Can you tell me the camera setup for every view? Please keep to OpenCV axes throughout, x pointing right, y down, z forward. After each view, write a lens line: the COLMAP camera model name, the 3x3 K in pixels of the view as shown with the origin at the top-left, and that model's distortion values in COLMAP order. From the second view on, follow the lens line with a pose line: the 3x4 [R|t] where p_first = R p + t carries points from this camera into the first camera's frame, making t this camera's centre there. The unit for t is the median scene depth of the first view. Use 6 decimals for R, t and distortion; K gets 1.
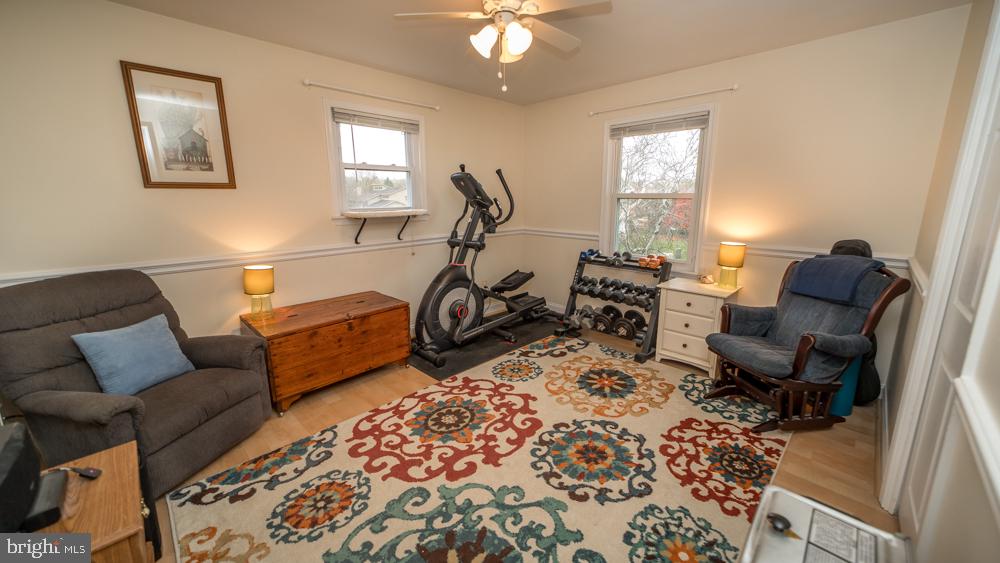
lens RADIAL K [[382.0, 0, 500.0], [0, 382.0, 281.5], [0, 0, 1]] dist [-0.002100, -0.000163]
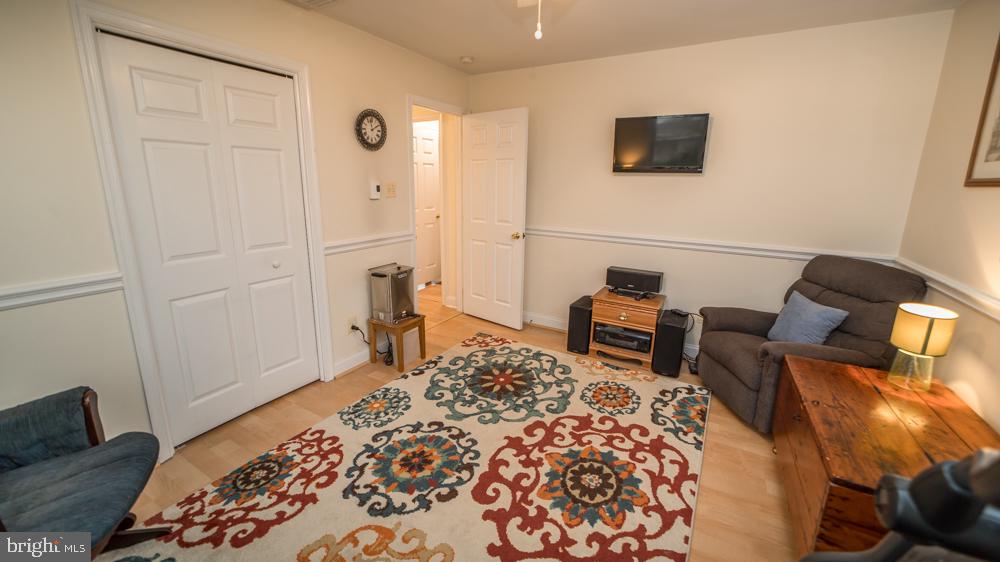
lens RADIAL K [[382.0, 0, 500.0], [0, 382.0, 281.0], [0, 0, 1]] dist [-0.002100, -0.000163]
pose [[-0.966003, 0.054162, -0.252793, 0.249742], [-0.068363, 0.889488, 0.451816, -0.382620], [0.249327, 0.453738, -0.855545, 1.627768]]
